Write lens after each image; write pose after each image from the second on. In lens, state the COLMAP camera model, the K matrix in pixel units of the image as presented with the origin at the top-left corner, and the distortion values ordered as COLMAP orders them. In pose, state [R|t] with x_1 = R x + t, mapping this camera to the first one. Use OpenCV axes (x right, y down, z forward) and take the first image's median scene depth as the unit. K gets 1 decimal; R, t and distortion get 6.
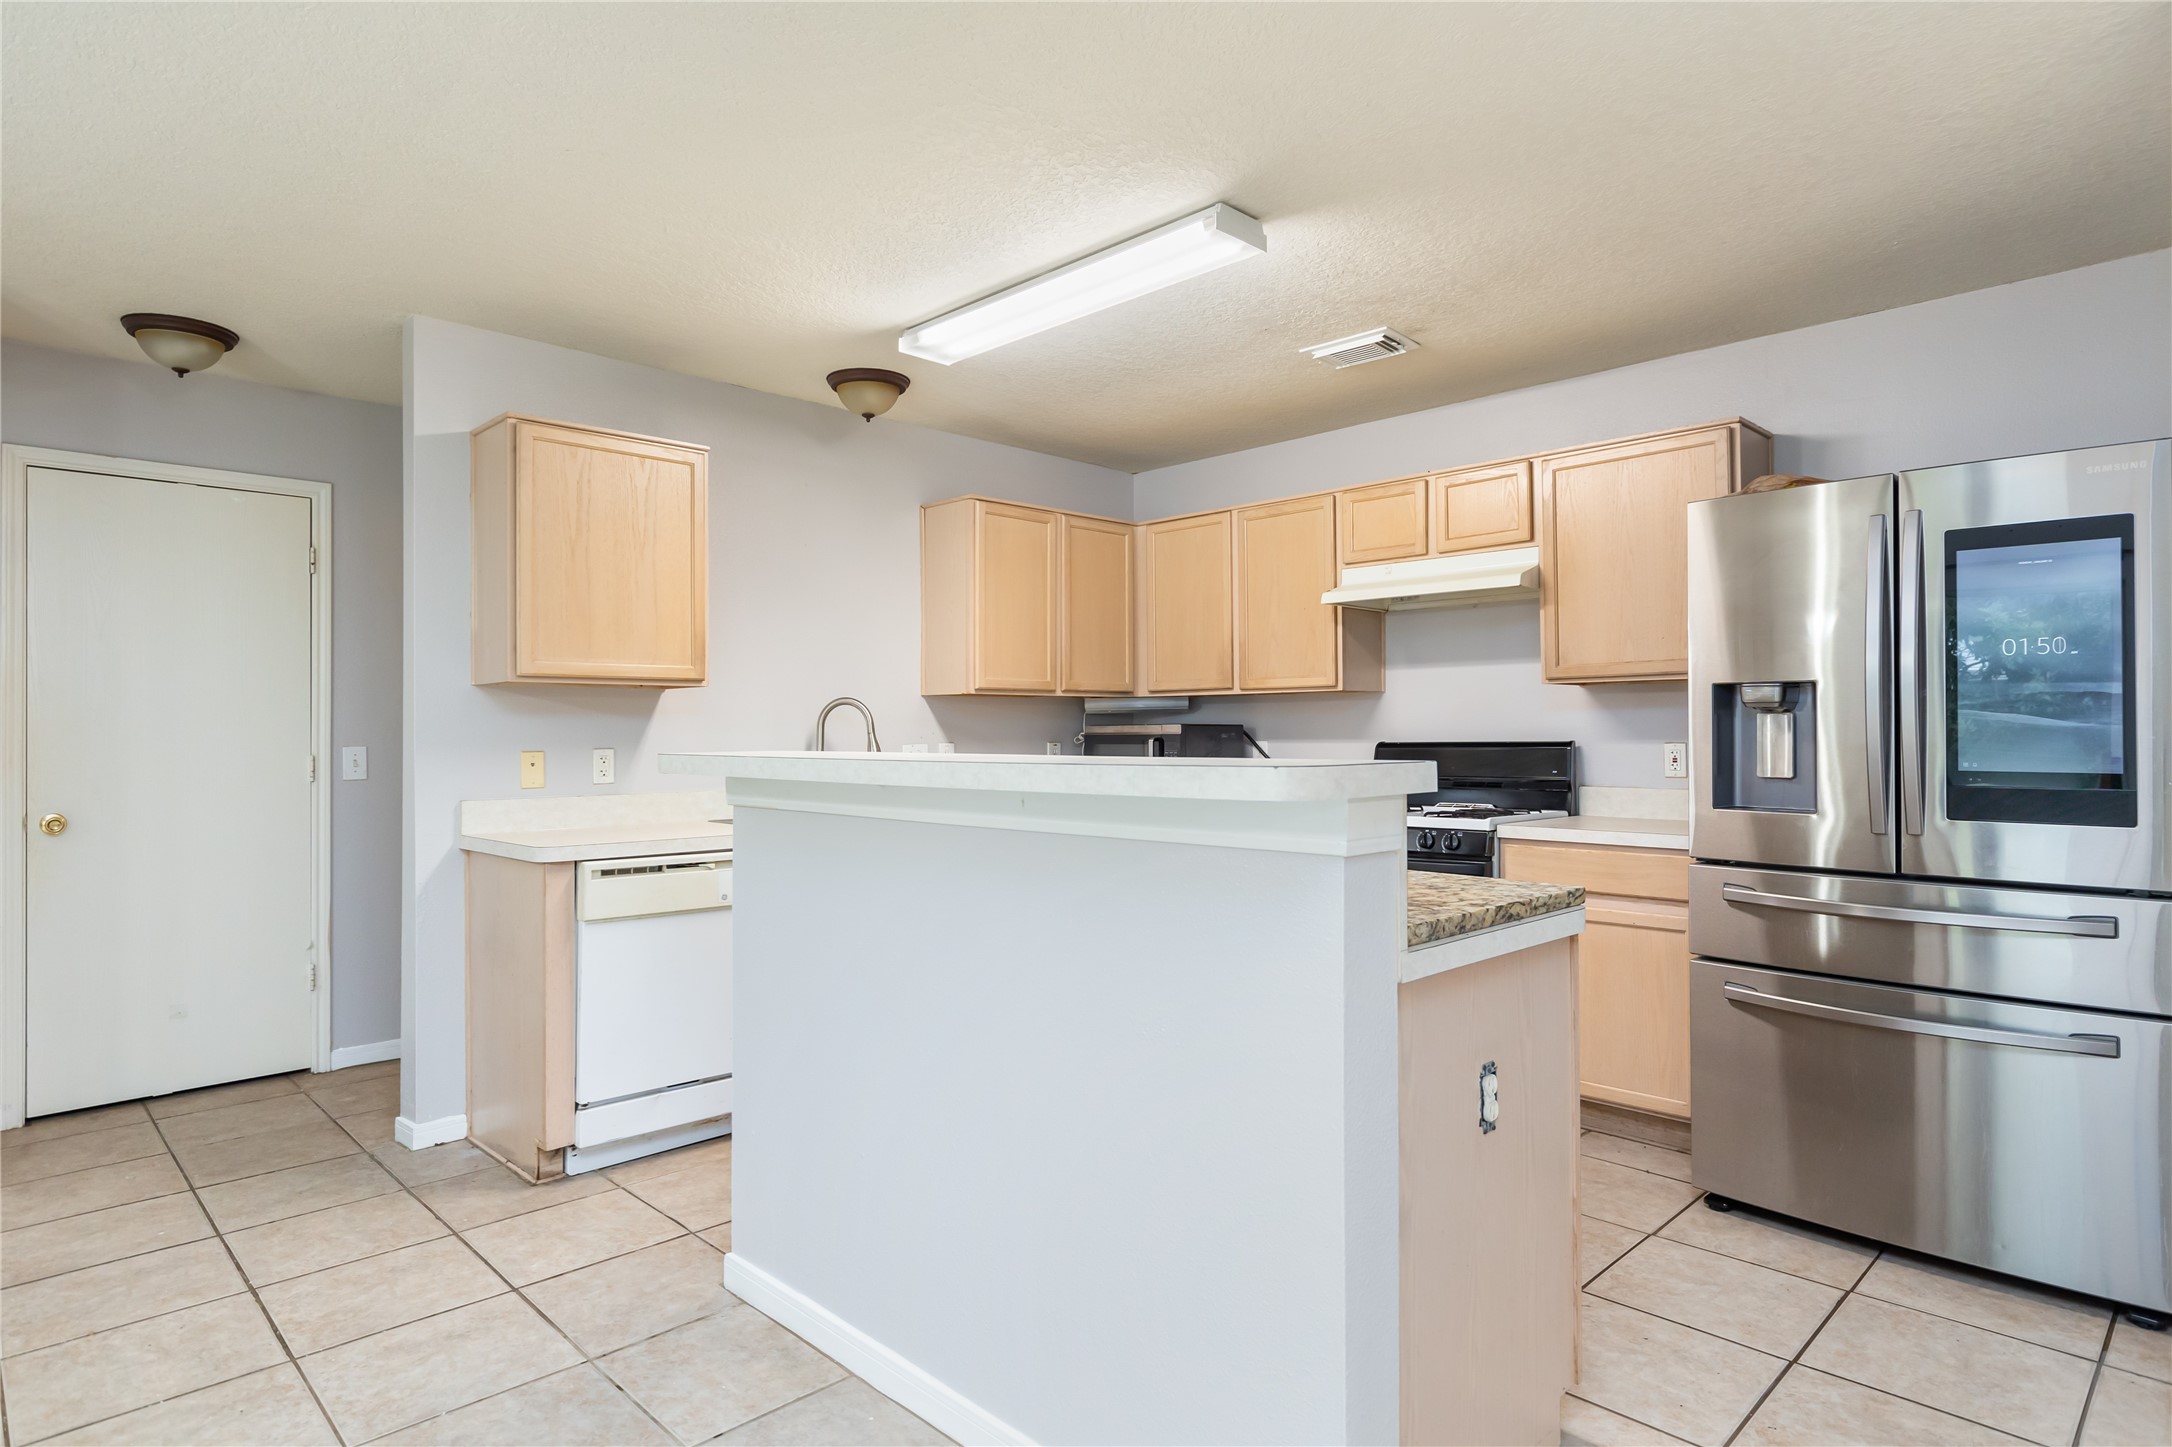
lens RADIAL K [[1200.7, 0, 1081.0], [0, 1200.7, 717.1], [0, 0, 1]] dist [-0.002495, 0.001480]
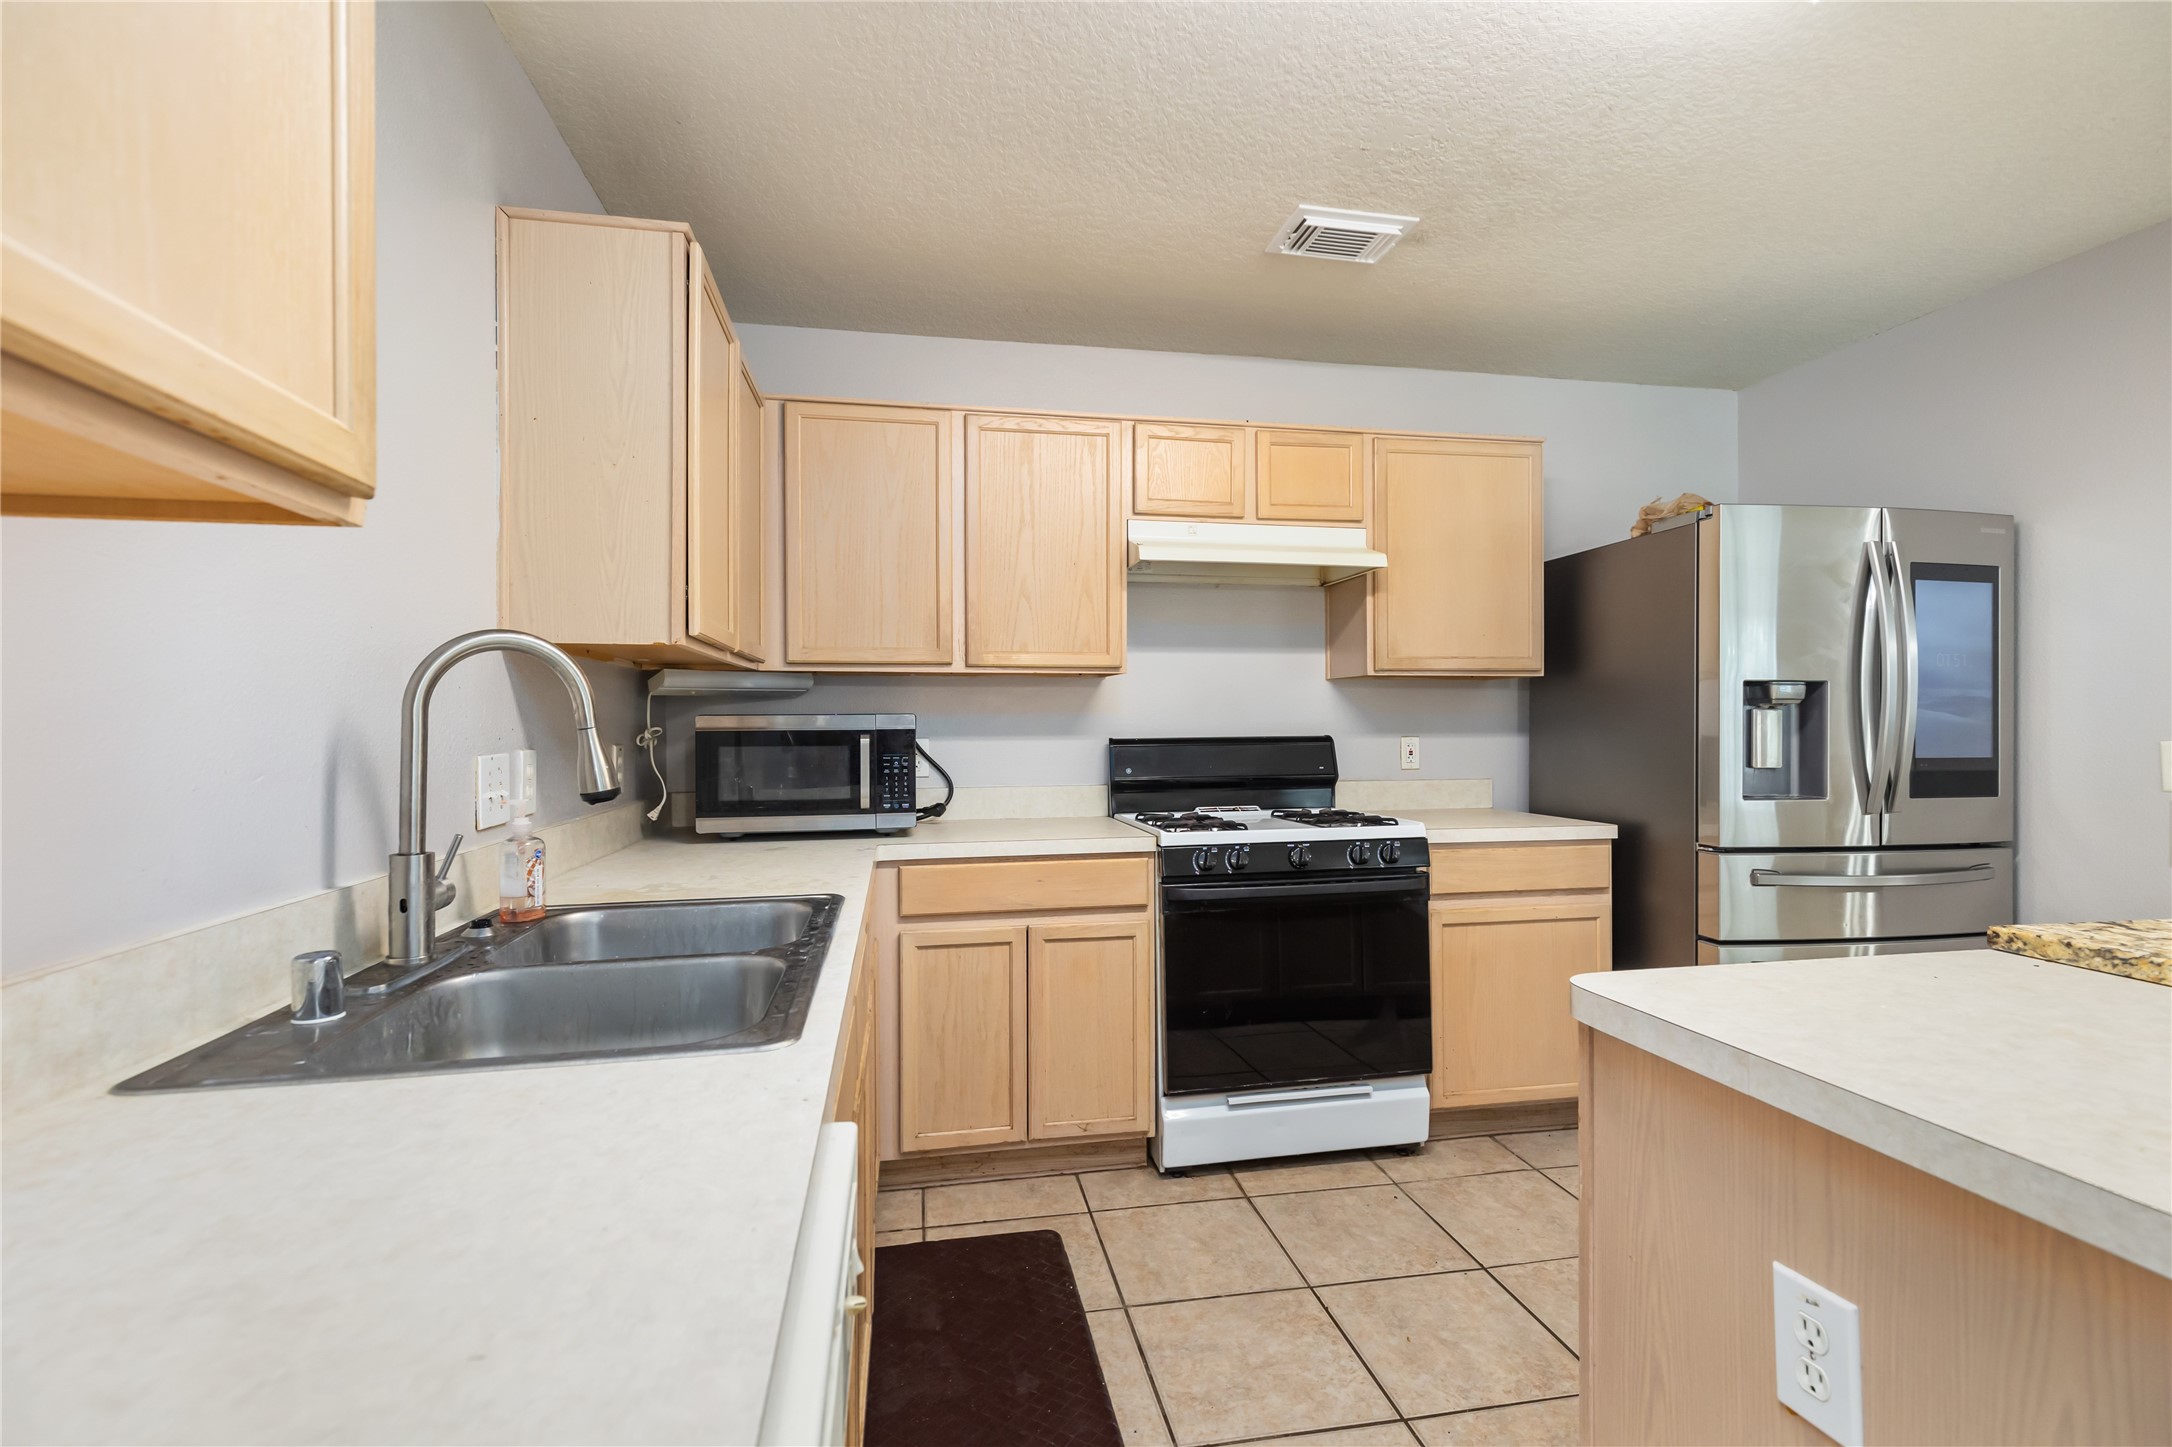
lens RADIAL K [[969.5, 0, 1087.3], [0, 969.5, 730.1], [0, 0, 1]] dist [-0.000640, 0.000133]
pose [[0.558106, -0.003806, 0.829761, -0.372639], [-0.011342, 0.999861, 0.012215, 0.008584], [-0.829692, -0.016229, 0.557985, 0.759682]]
